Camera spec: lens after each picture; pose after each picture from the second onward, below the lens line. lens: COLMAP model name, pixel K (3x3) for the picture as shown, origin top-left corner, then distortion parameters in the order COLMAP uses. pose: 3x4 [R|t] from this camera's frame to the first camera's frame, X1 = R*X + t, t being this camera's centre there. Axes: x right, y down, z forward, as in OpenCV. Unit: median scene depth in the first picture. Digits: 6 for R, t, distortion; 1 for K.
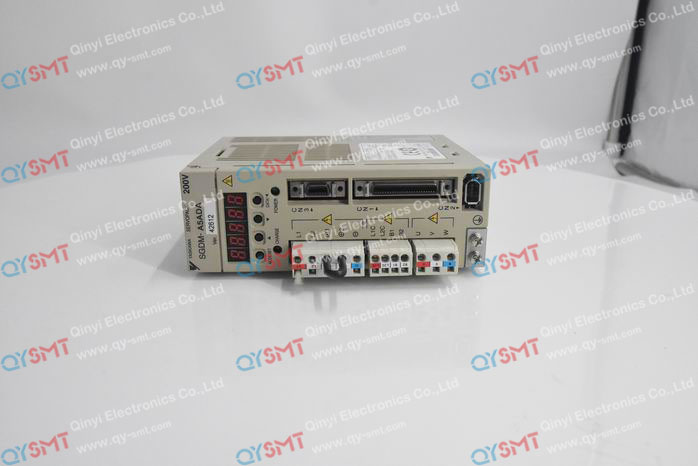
lens RADIAL K [[607.4, 0, 349.0], [0, 607.4, 233.0], [0, 0, 1]] dist [-0.000878, 0.000358]
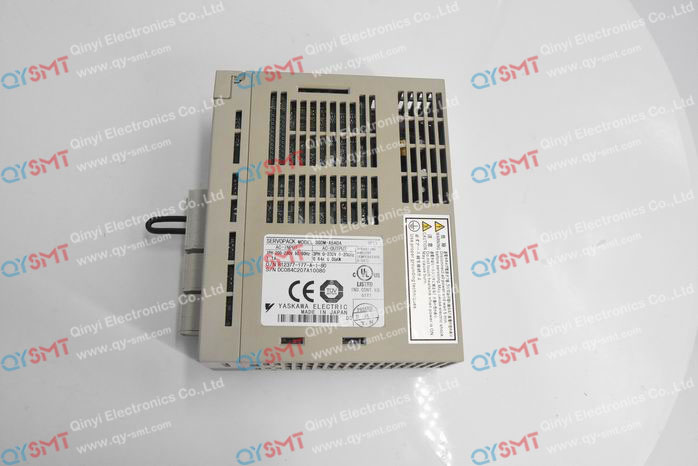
lens RADIAL K [[607.4, 0, 349.0], [0, 607.4, 233.0], [0, 0, 1]] dist [-0.000878, 0.000358]
pose [[1.000000, -0.000188, -0.000015, -0.000070], [0.000188, 1.000000, 0.000692, 0.618045], [0.000015, -0.000692, 1.000000, -0.000326]]
